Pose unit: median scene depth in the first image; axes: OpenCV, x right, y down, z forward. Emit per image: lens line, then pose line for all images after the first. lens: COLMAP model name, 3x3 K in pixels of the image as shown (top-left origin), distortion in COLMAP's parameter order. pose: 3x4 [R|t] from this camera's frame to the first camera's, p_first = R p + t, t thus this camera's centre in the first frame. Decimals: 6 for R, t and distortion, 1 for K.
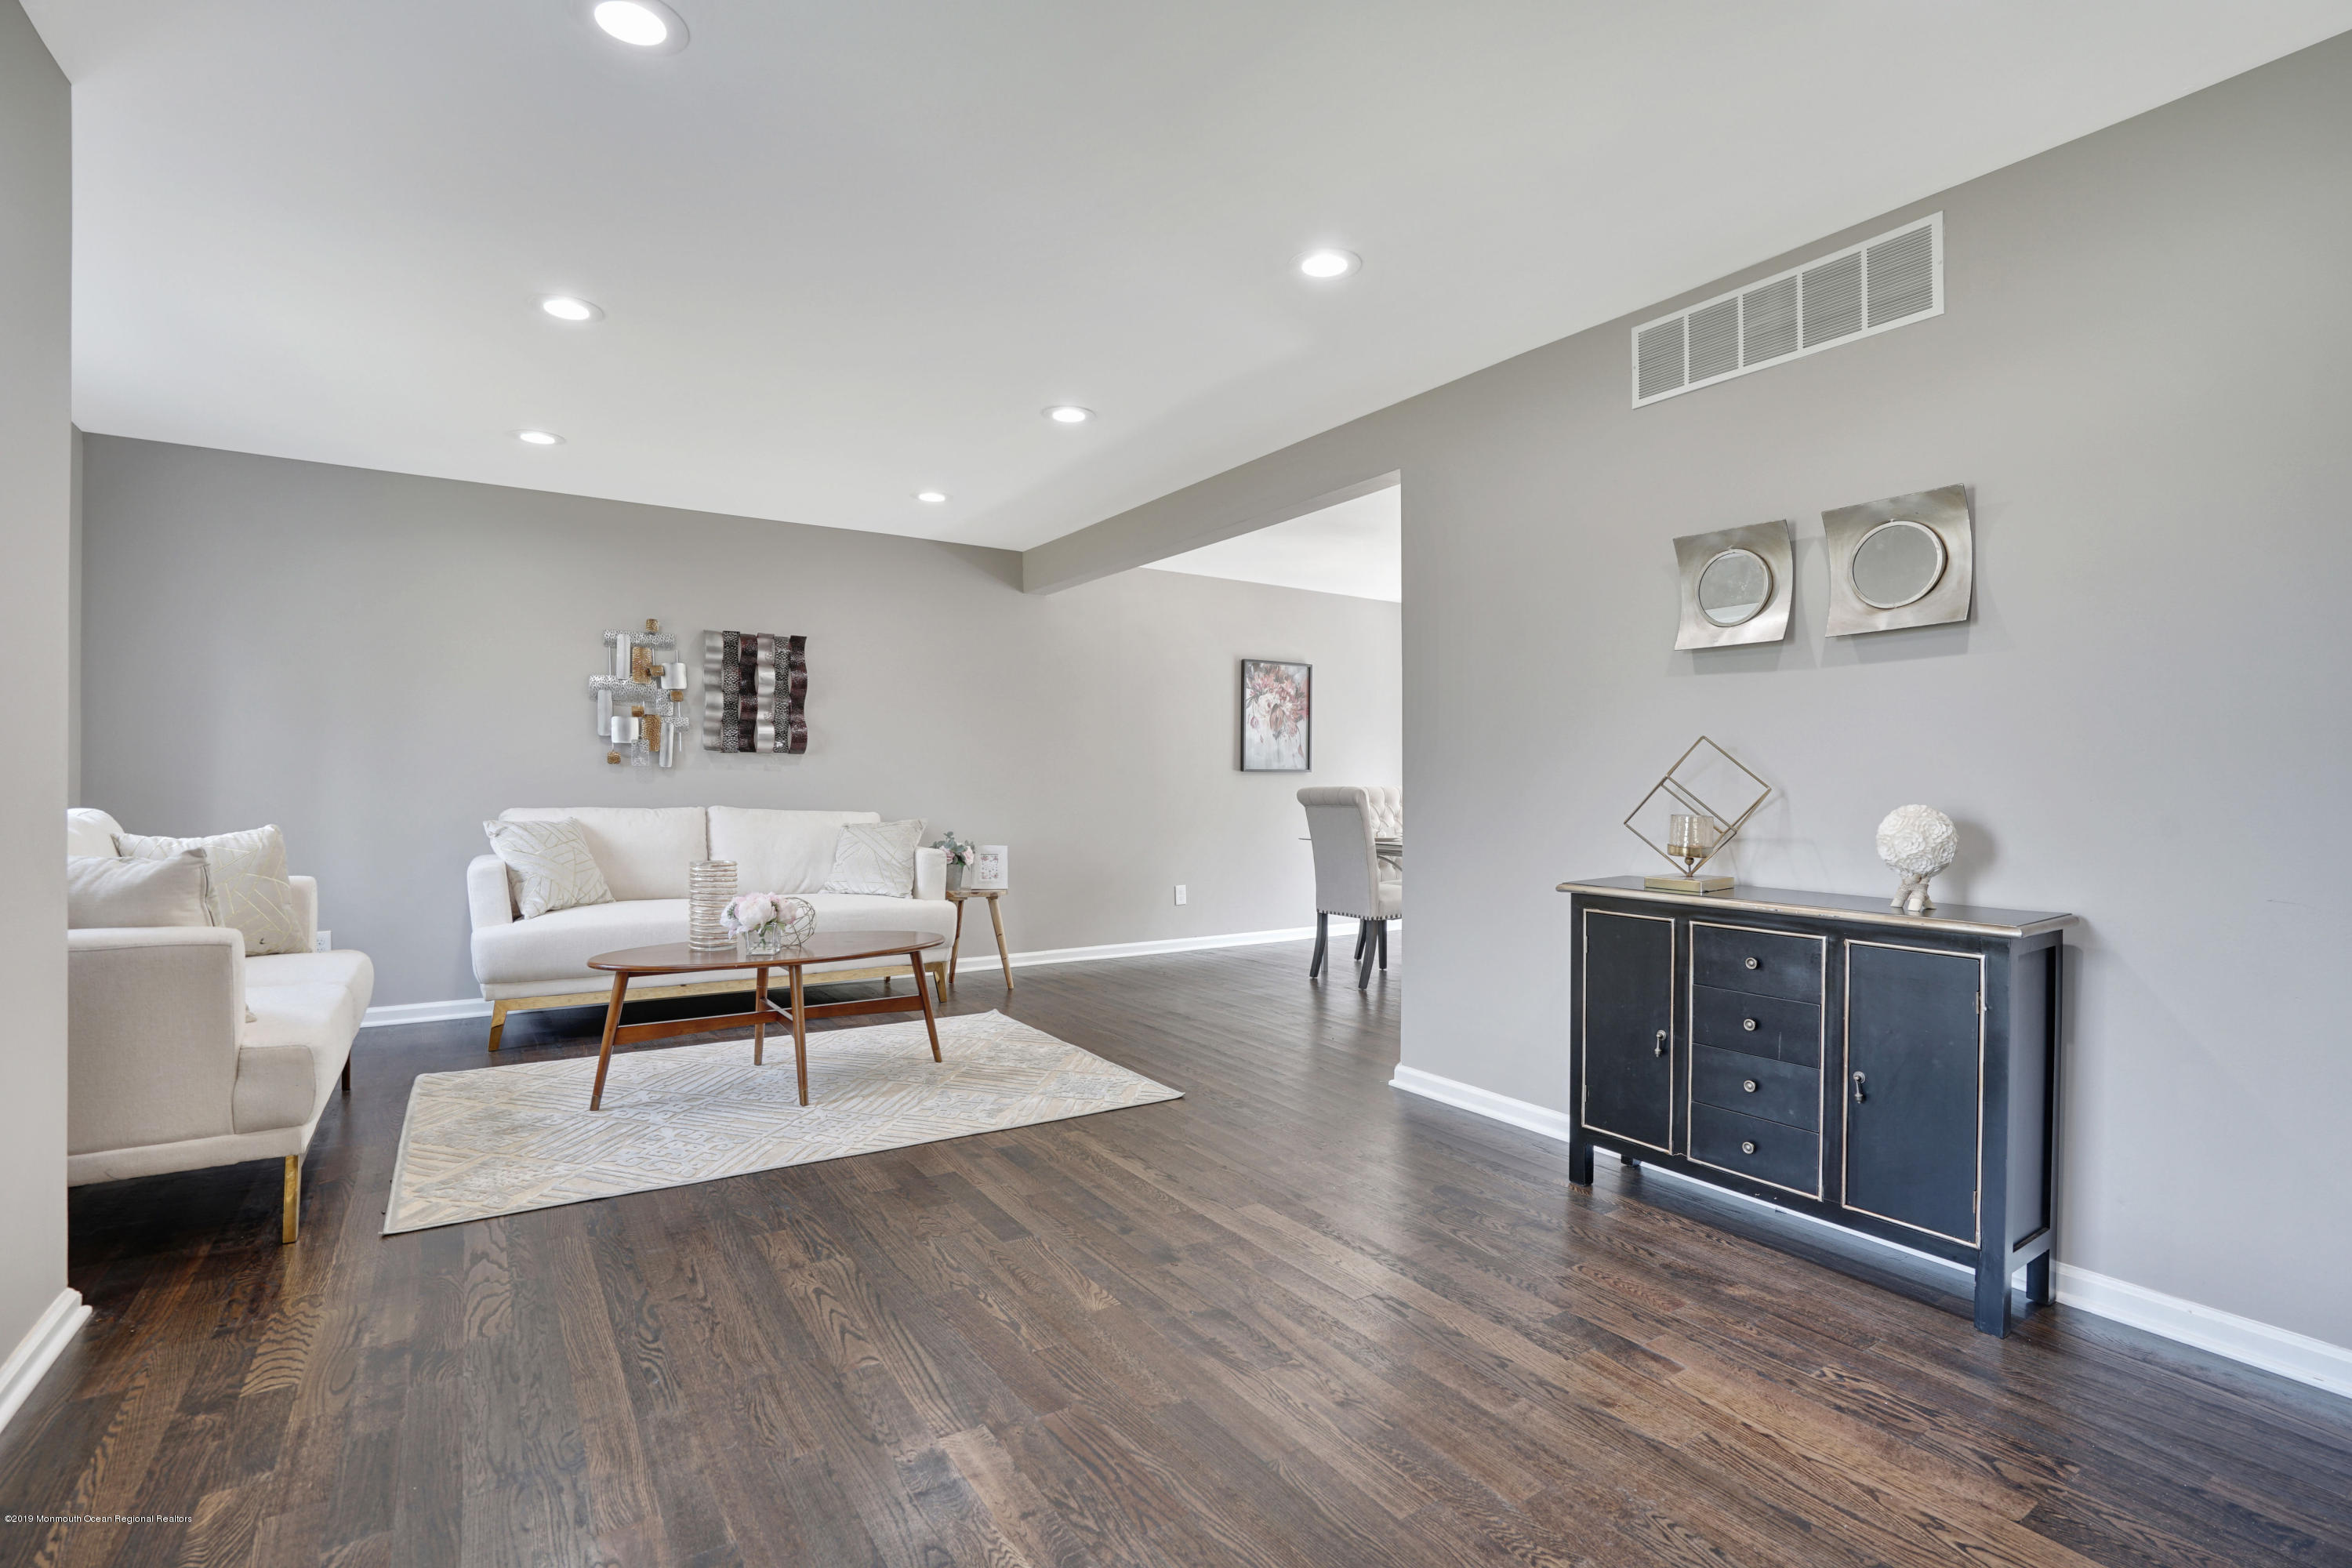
lens RADIAL K [[1083.3, 0, 1166.6], [0, 1083.3, 790.1], [0, 0, 1]] dist [-0.055406, 0.018983]
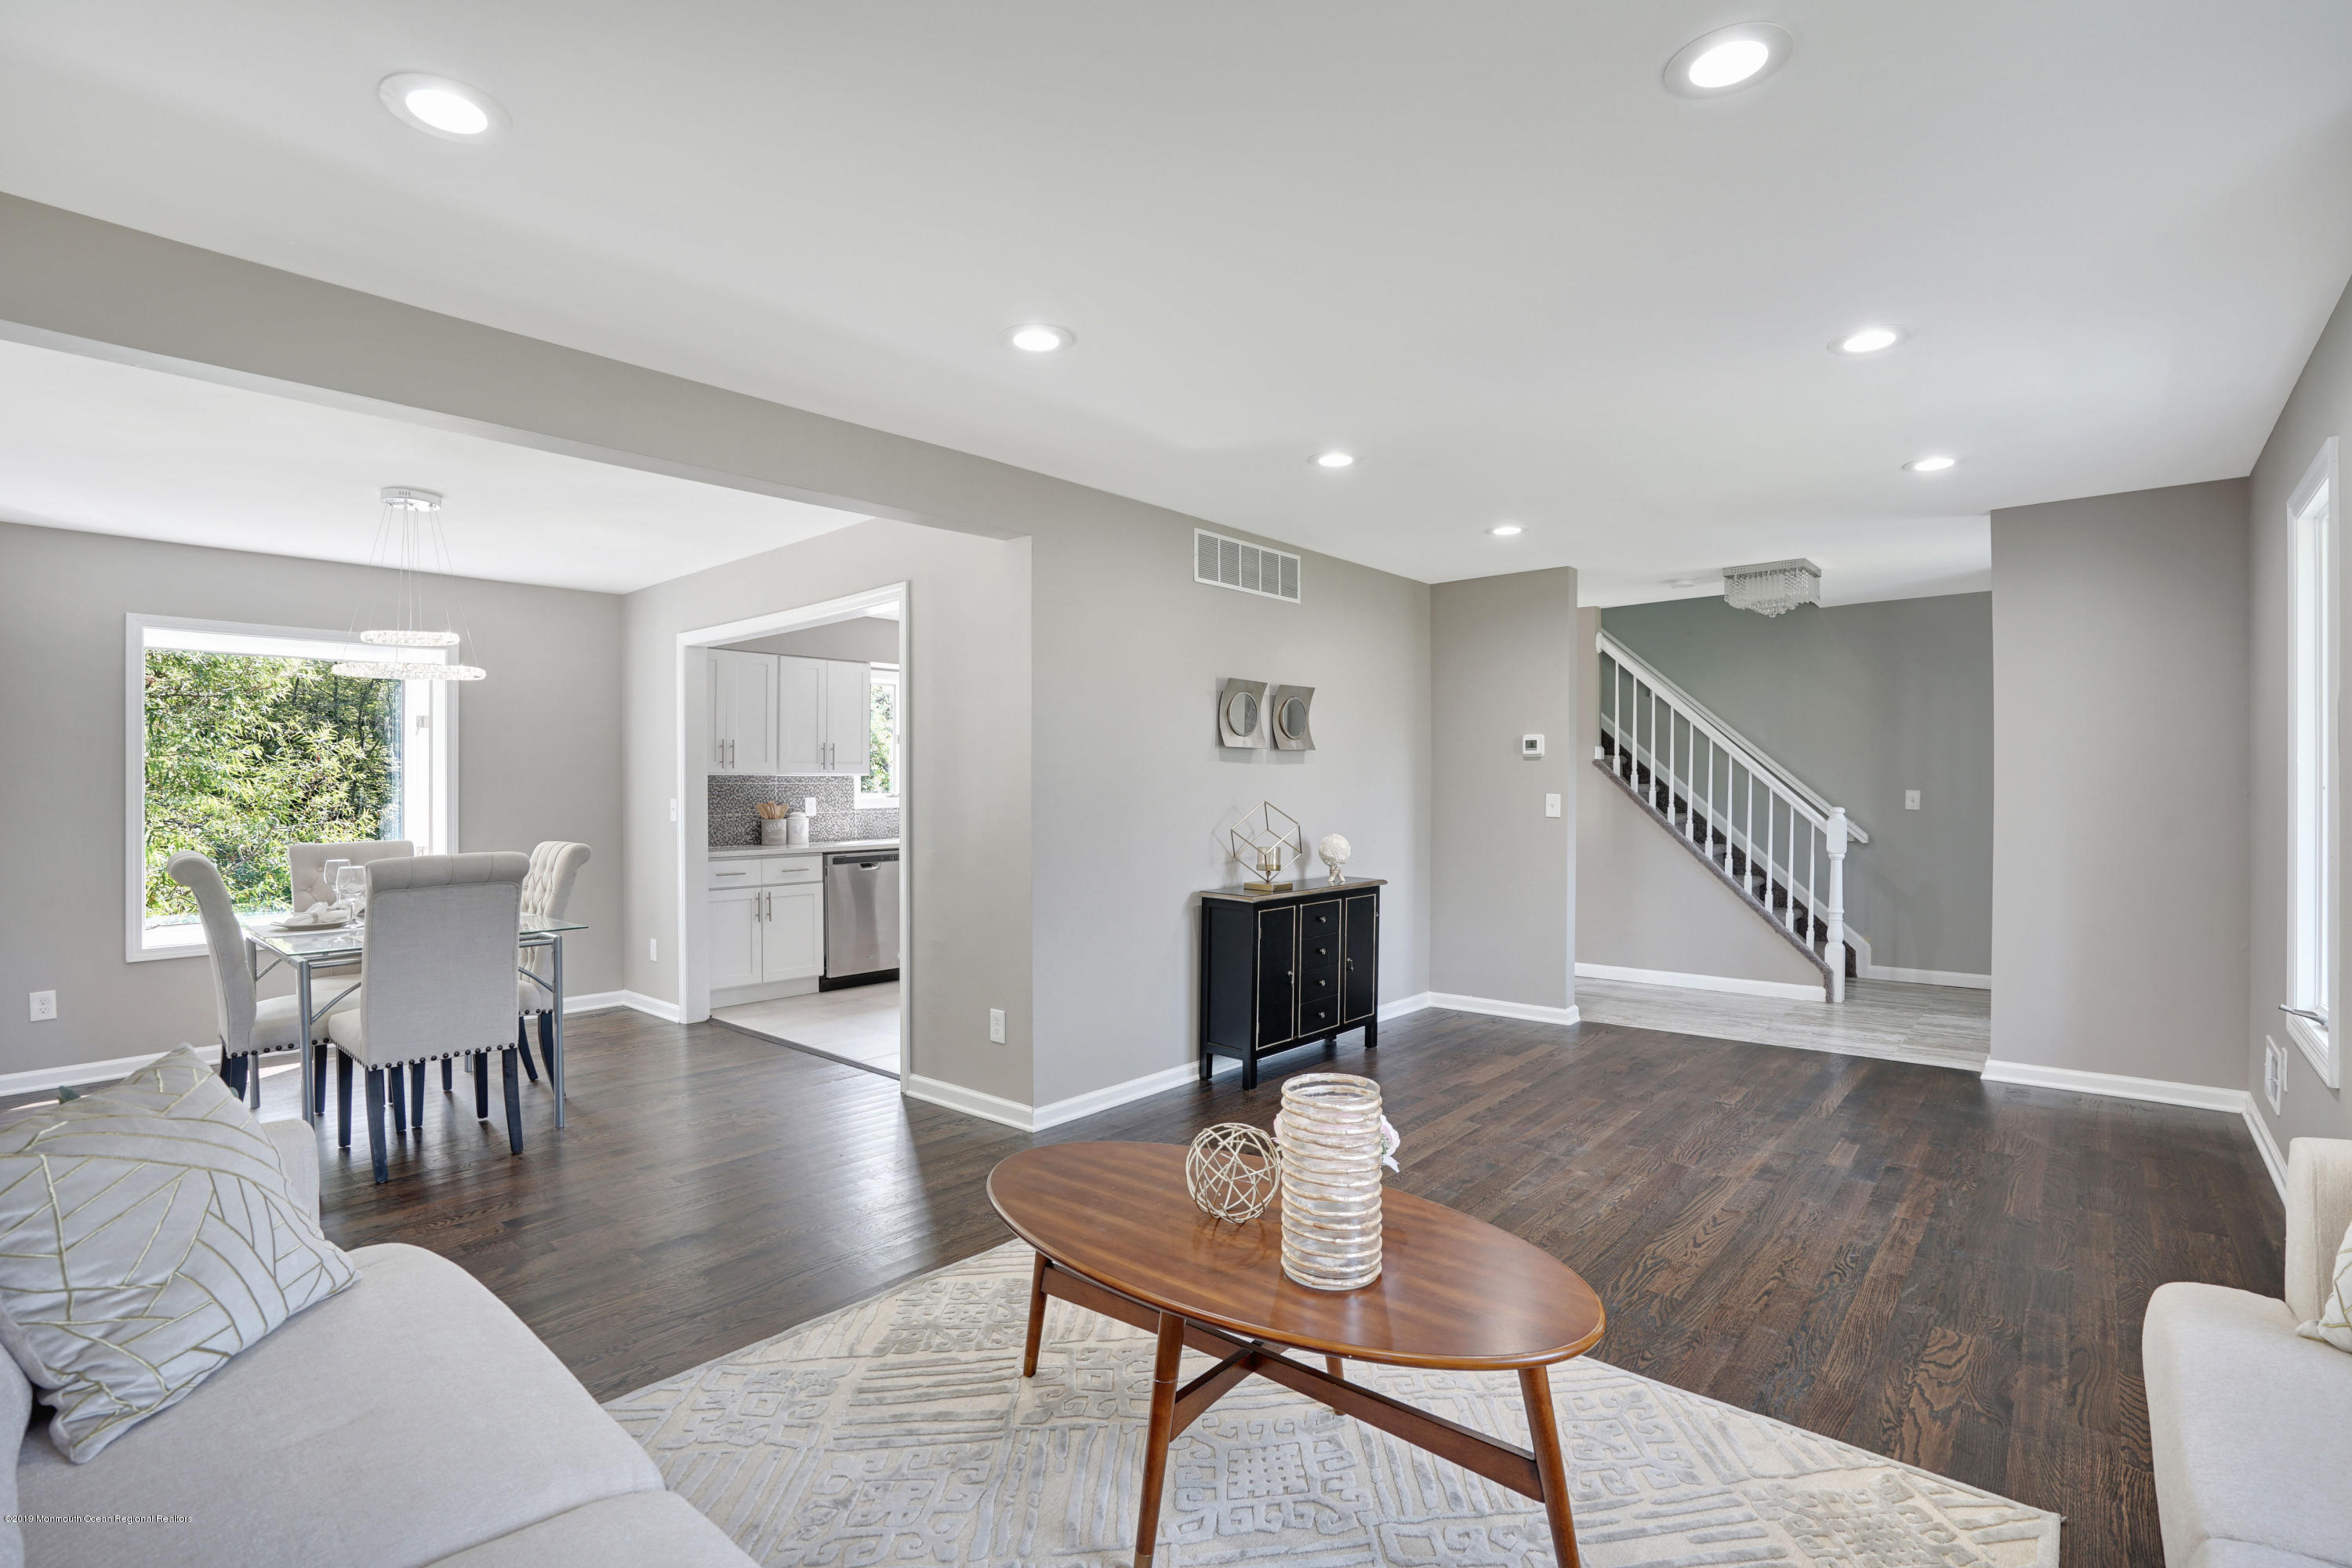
lens RADIAL K [[1083.3, 0, 1166.6], [0, 1083.3, 790.1], [0, 0, 1]] dist [-0.055406, 0.018983]
pose [[-0.266052, -0.008122, 0.963925, -1.242295], [0.006138, 0.999930, 0.010120, -0.092184], [-0.963939, 0.008609, -0.265983, 1.743825]]
